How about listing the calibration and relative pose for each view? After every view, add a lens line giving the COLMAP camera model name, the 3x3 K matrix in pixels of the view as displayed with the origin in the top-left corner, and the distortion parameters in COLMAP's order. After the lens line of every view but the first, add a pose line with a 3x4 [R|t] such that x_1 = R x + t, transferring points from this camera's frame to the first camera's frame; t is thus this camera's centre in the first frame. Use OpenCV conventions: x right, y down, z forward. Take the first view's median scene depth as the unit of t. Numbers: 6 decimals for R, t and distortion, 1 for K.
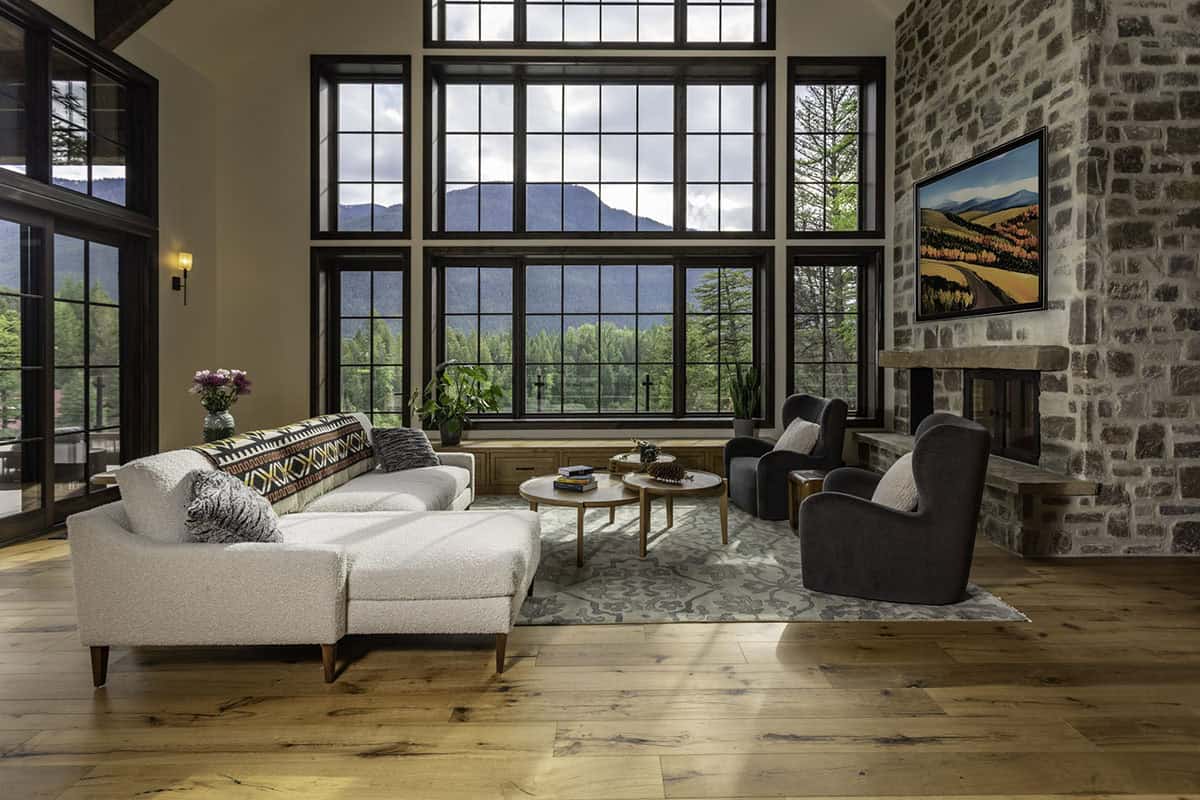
lens RADIAL K [[612.9, 0, 565.6], [0, 612.9, 364.0], [0, 0, 1]] dist [0.005320, 0.000586]
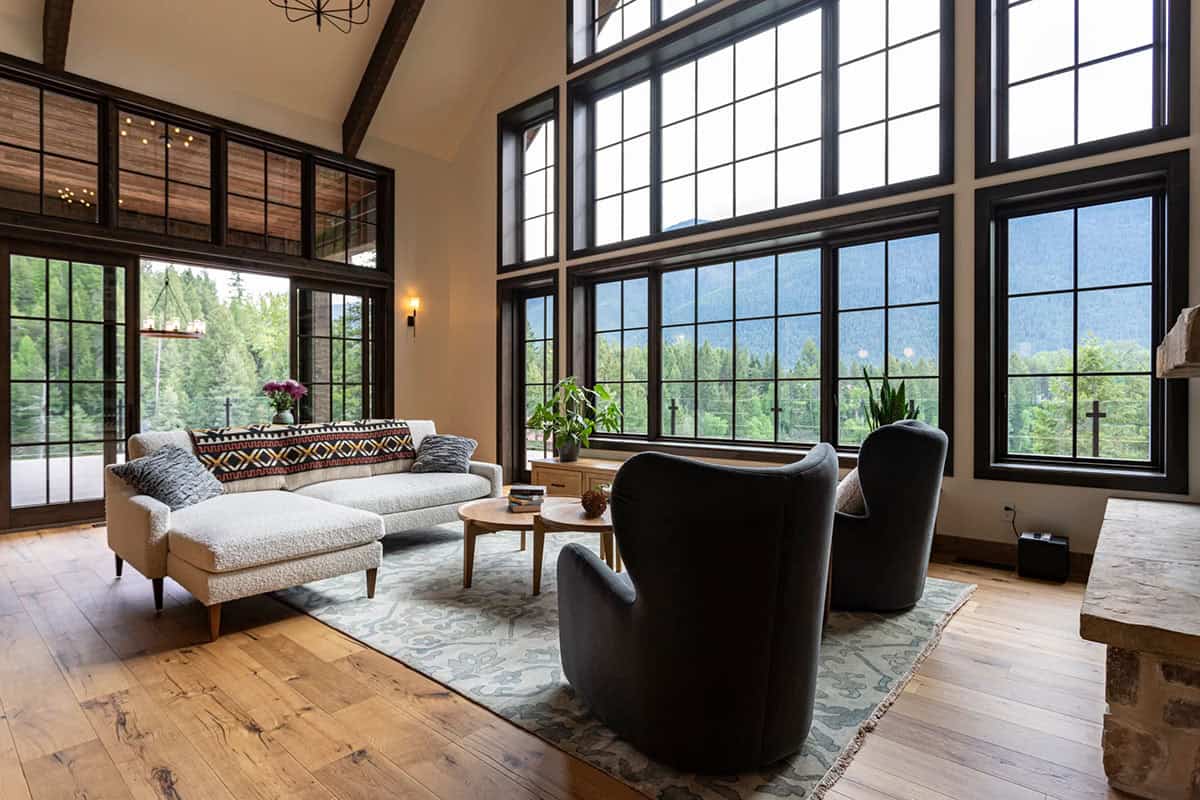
lens RADIAL K [[612.9, 0, 597.4], [0, 612.9, 393.3], [0, 0, 1]] dist [0.005320, 0.000586]
pose [[0.740216, 0.004243, -0.672356, 0.501869], [-0.007376, 0.999971, -0.001810, 0.021465], [0.672329, 0.006299, 0.740226, 0.276092]]
